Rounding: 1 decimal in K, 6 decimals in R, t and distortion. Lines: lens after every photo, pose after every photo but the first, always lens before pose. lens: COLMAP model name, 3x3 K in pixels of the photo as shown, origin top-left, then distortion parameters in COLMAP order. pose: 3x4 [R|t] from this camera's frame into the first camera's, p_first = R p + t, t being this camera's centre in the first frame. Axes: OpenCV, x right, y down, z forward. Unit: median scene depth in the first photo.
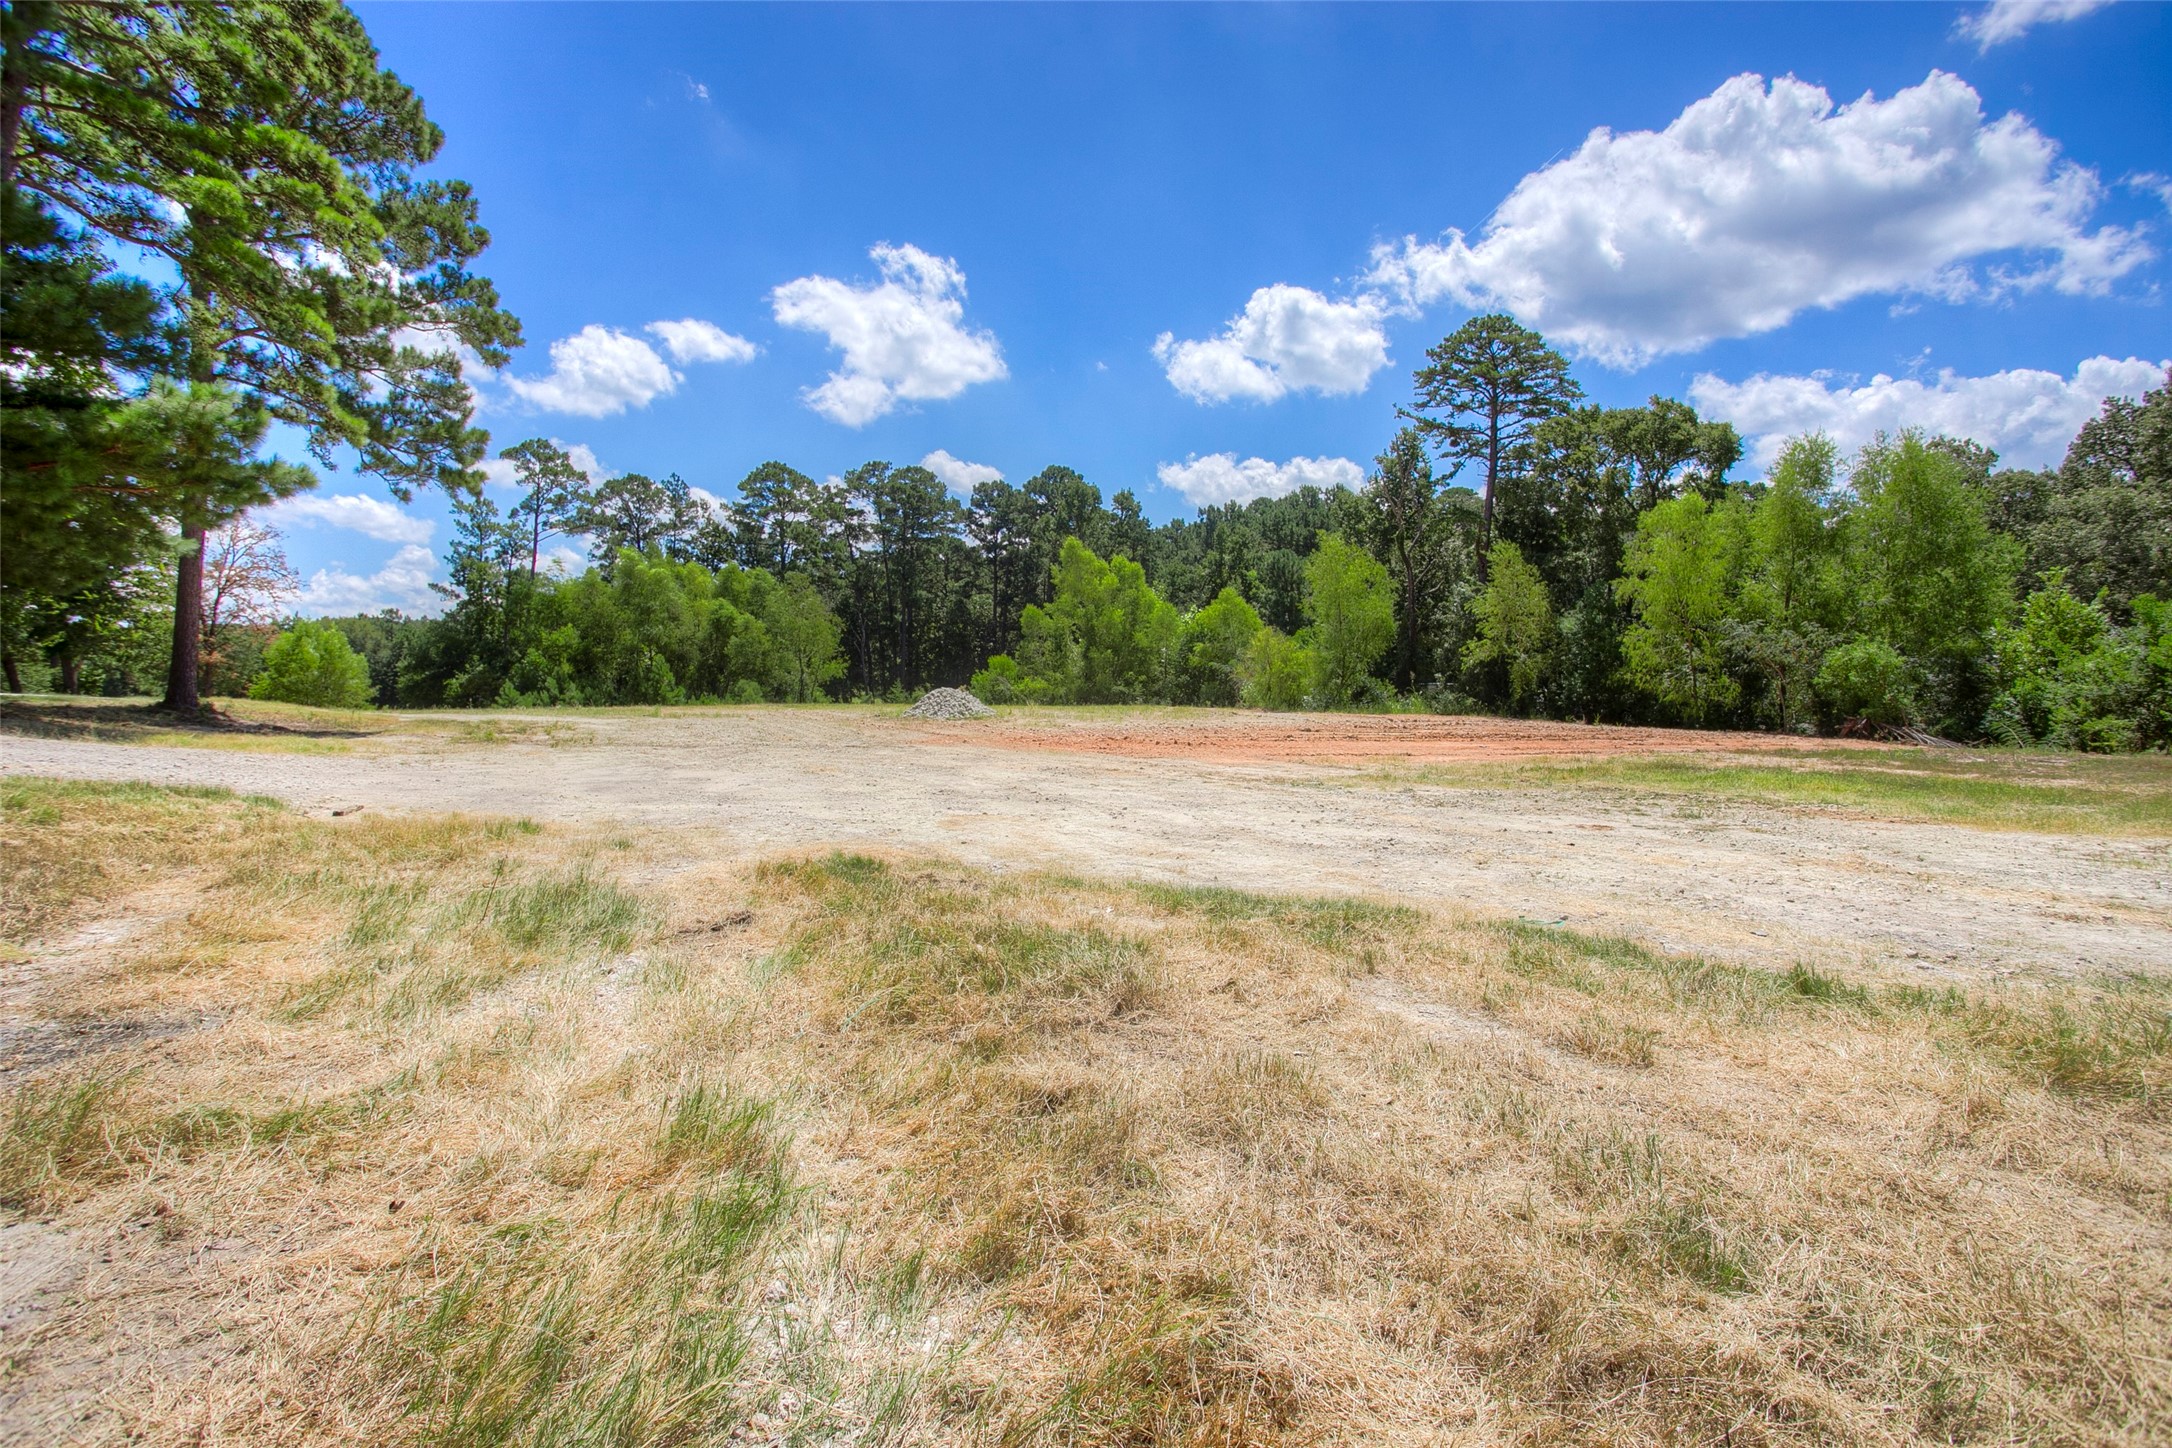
lens RADIAL K [[1088.6, 0, 1086.0], [0, 1088.6, 724.0], [0, 0, 1]] dist [-0.052667, 0.000012]
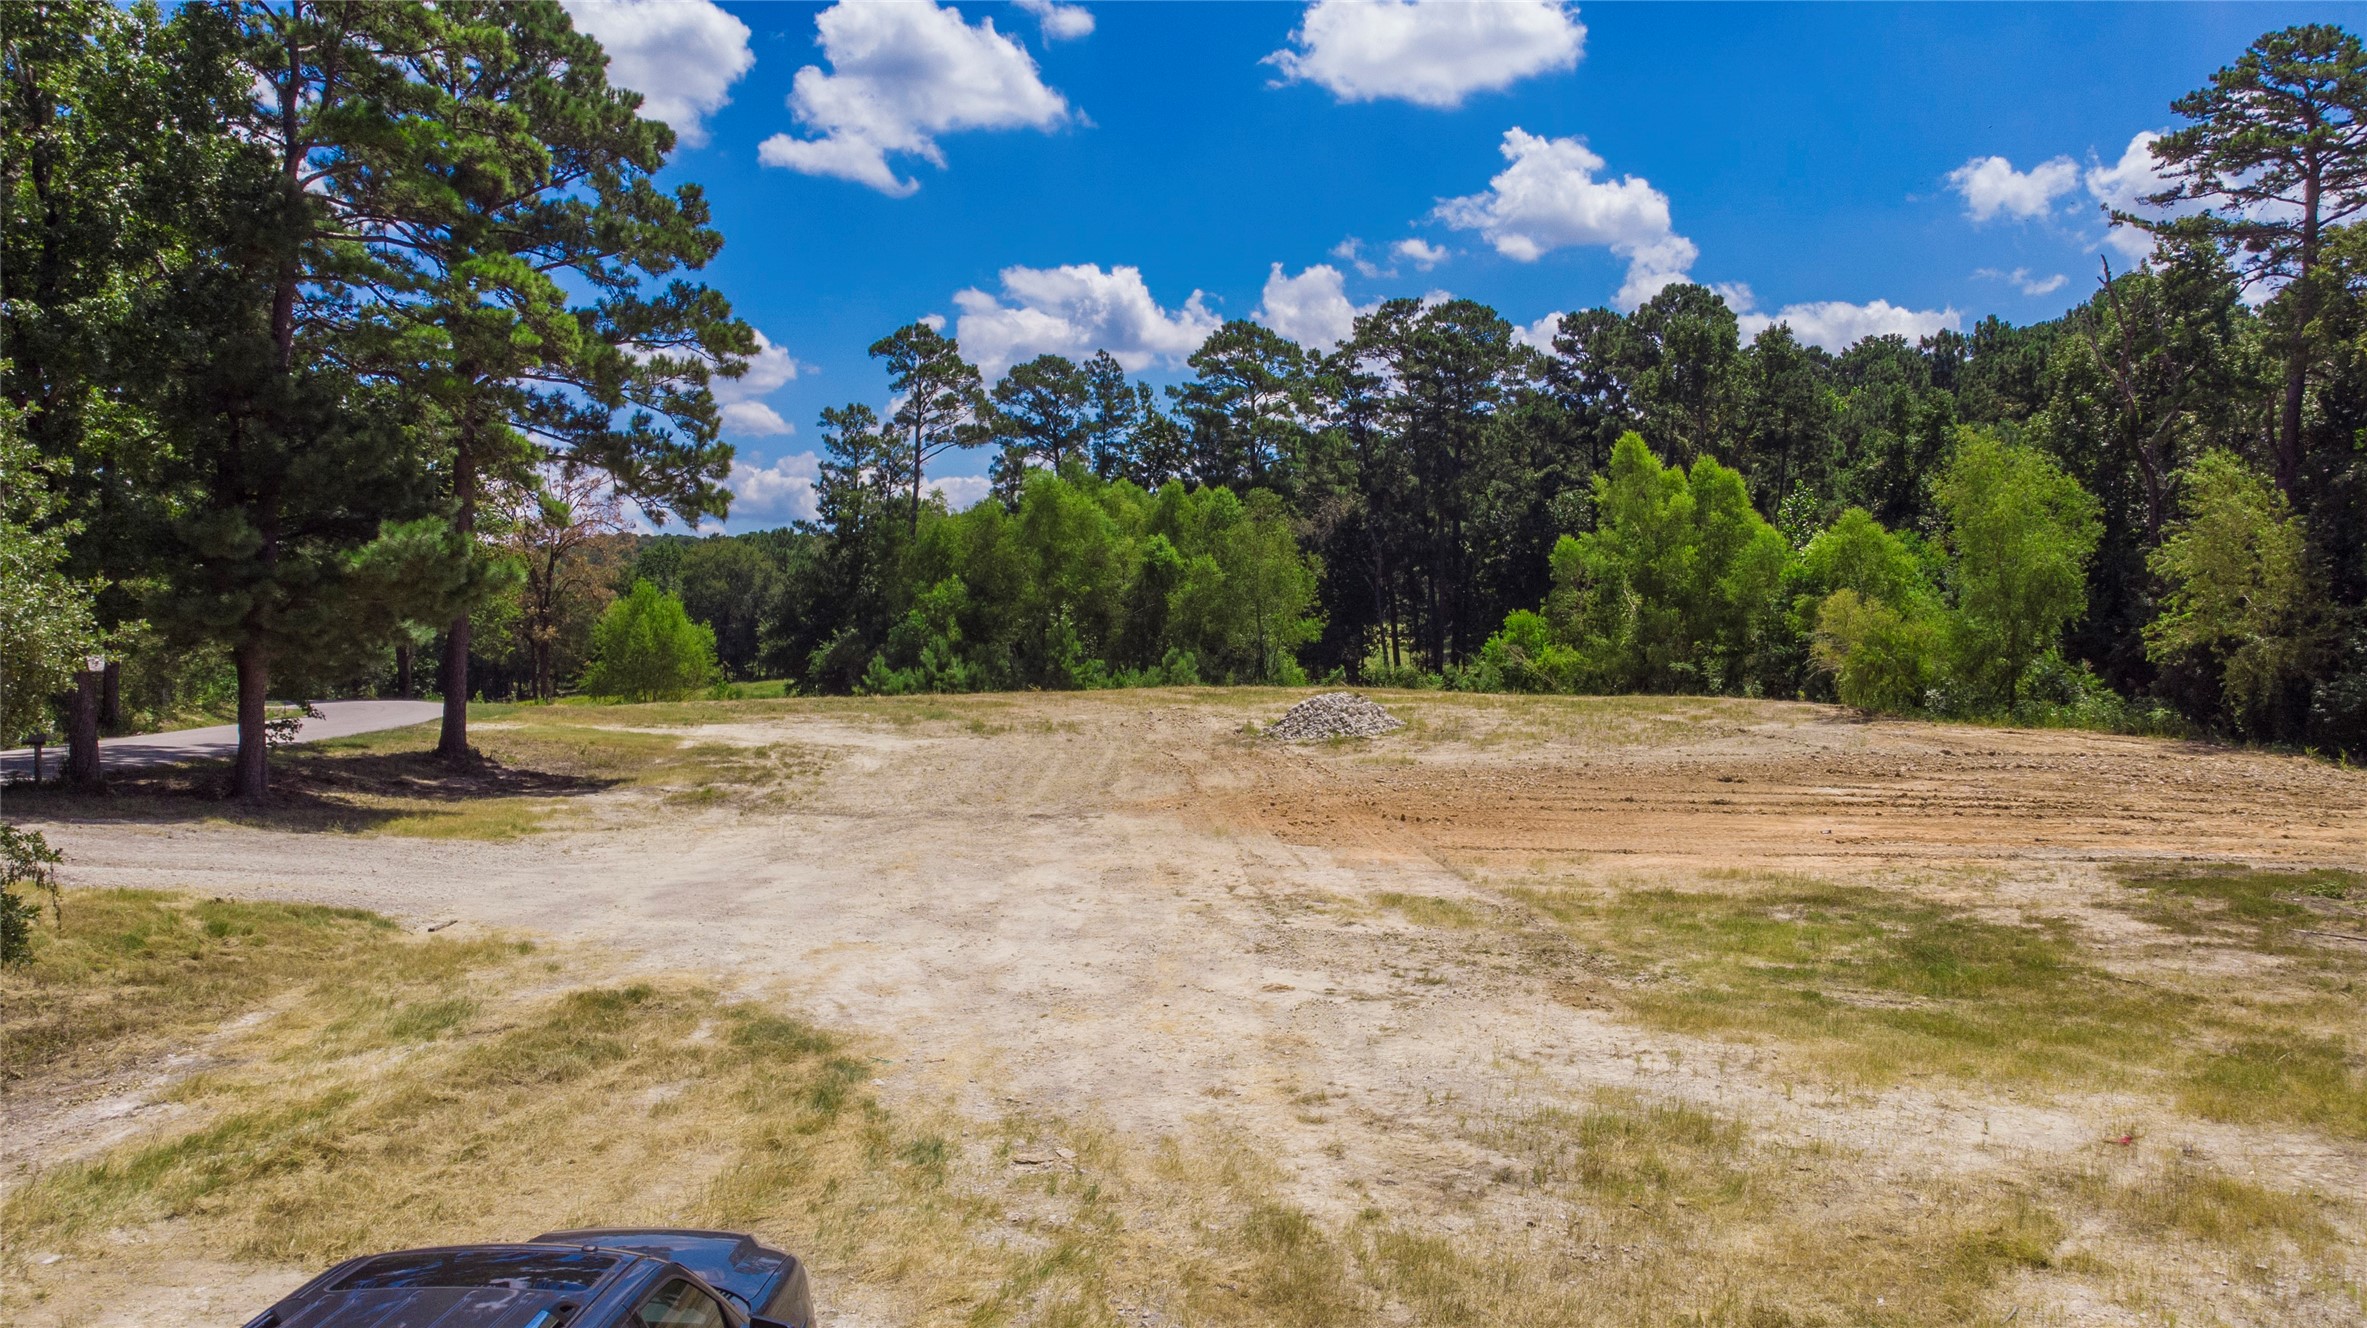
lens RADIAL K [[1817.2, 0, 1183.5], [0, 1817.2, 664.0], [0, 0, 1]] dist [0.121042, 0.005559]
pose [[0.926963, -0.004891, -0.375120, 0.141247], [0.005770, 0.999983, 0.001220, -0.031338], [0.375108, -0.003295, 0.926975, -0.115915]]
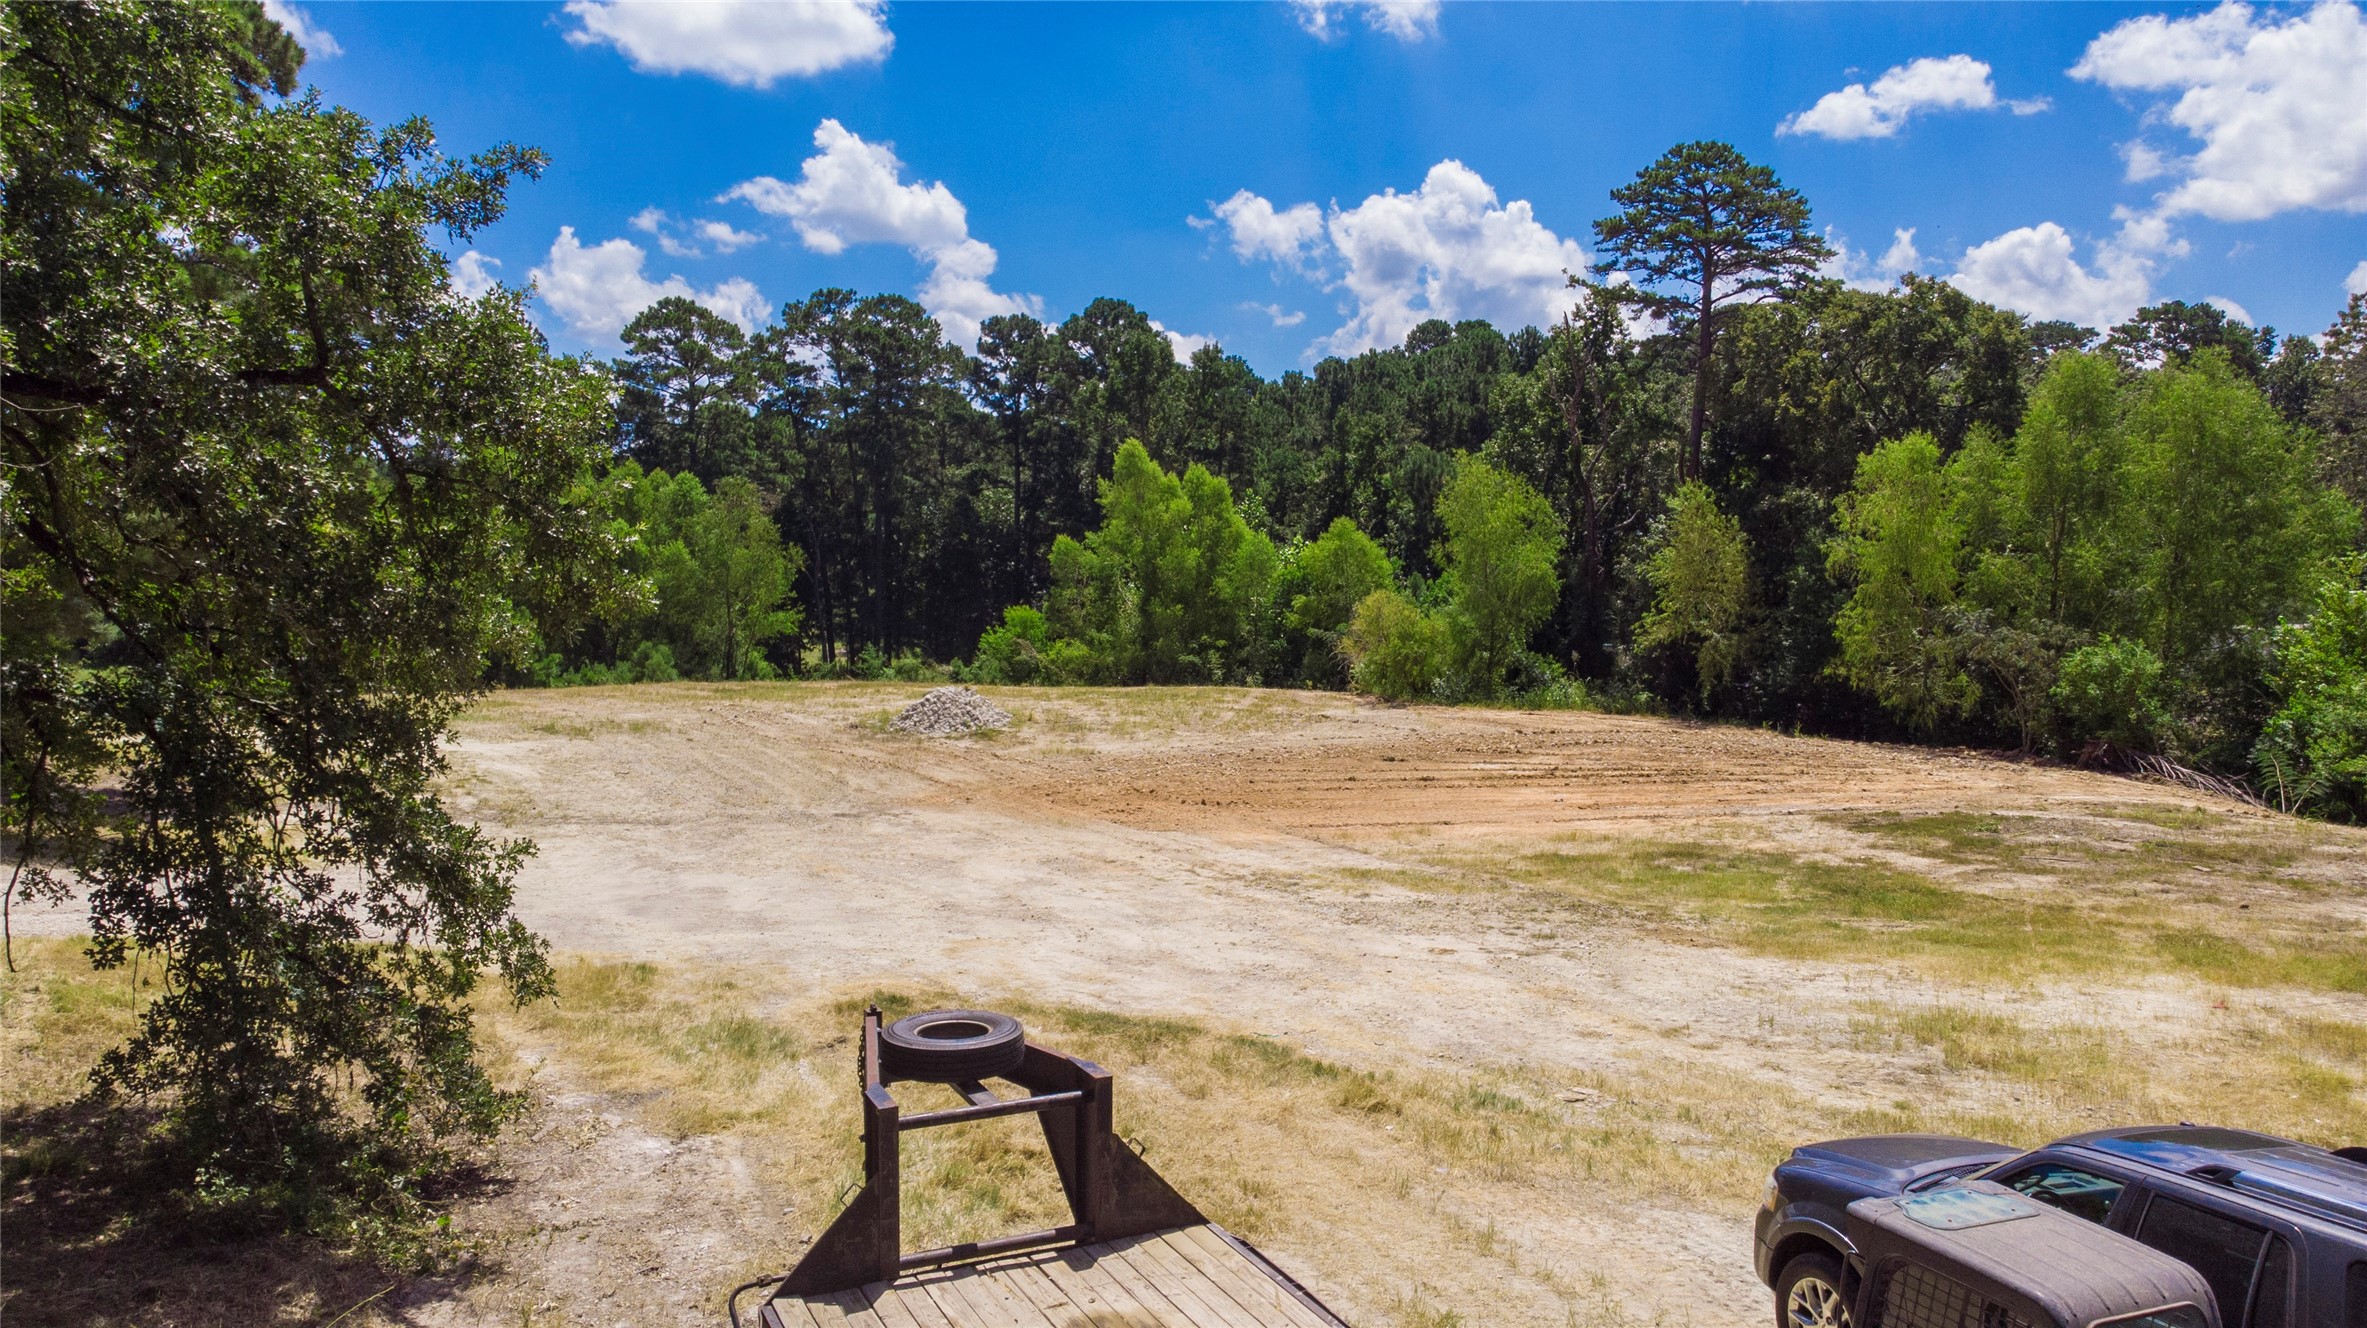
lens RADIAL K [[1817.2, 0, 1183.5], [0, 1817.2, 664.0], [0, 0, 1]] dist [0.121042, 0.005559]
pose [[0.999965, -0.008160, 0.002052, 0.020604], [0.008143, 0.999934, 0.008159, -0.032867], [-0.002119, -0.008142, 0.999965, -0.152817]]
